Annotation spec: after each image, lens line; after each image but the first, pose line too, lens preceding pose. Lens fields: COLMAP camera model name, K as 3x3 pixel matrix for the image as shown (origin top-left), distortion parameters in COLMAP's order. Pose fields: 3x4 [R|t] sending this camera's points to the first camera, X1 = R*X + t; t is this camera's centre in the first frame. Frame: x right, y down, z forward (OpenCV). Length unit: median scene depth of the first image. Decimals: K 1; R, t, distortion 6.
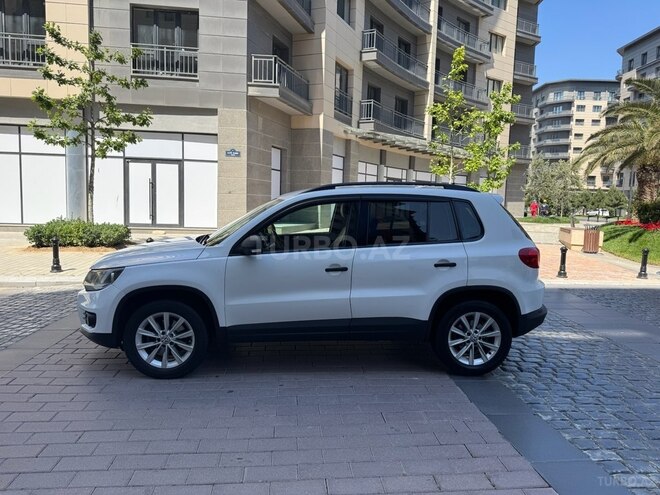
lens RADIAL K [[443.7, 0, 330.8], [0, 443.7, 244.9], [0, 0, 1]] dist [0.071997, -0.104371]
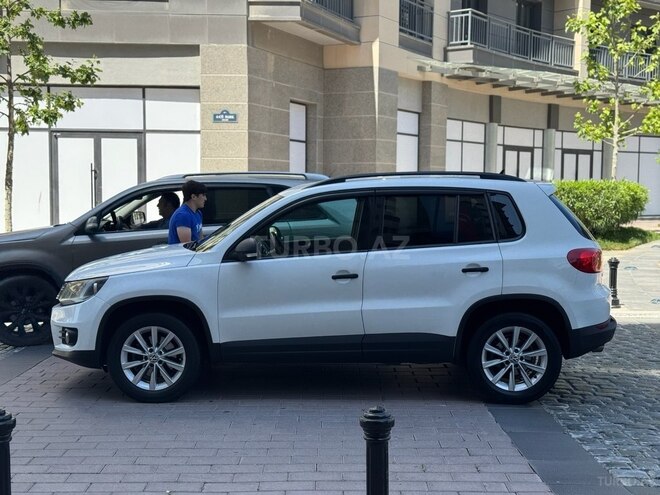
lens RADIAL K [[850.0, 0, 330.0], [0, 850.0, 247.5], [0, 0, 1]] dist [0.064117, 0.026044]
pose [[0.995309, -0.018187, -0.095026, 0.028106], [0.015046, 0.999320, -0.033676, 0.010781], [0.095574, 0.032088, 0.994905, -0.128247]]
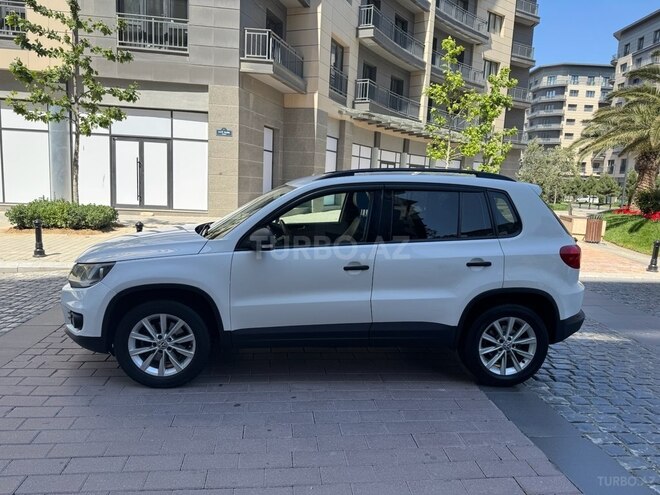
lens RADIAL K [[447.9, 0, 325.4], [0, 447.9, 248.9], [0, 0, 1]] dist [0.058083, -0.080361]
pose [[0.999799, 0.015072, 0.013204, -0.012284], [-0.015664, 0.998823, 0.045903, -0.004417], [-0.012496, -0.046100, 0.998859, 0.022853]]
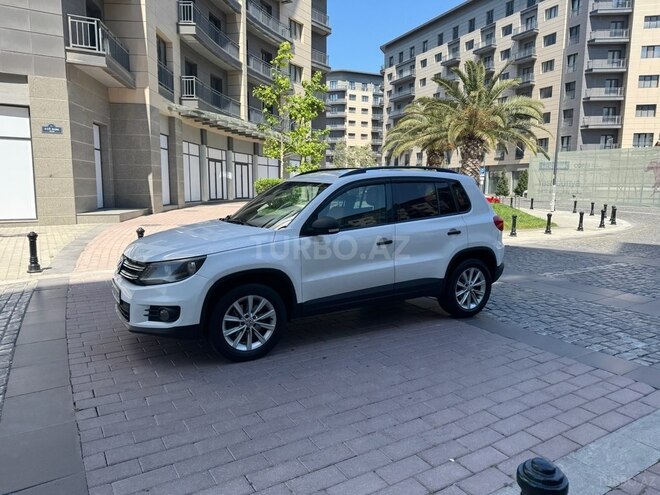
lens RADIAL K [[443.7, 0, 330.8], [0, 443.7, 244.9], [0, 0, 1]] dist [0.071997, -0.104371]
pose [[0.907132, -0.075675, 0.413987, -0.118862], [0.058489, 0.996824, 0.054054, -0.001844], [-0.416763, -0.024821, 0.908676, 0.000313]]
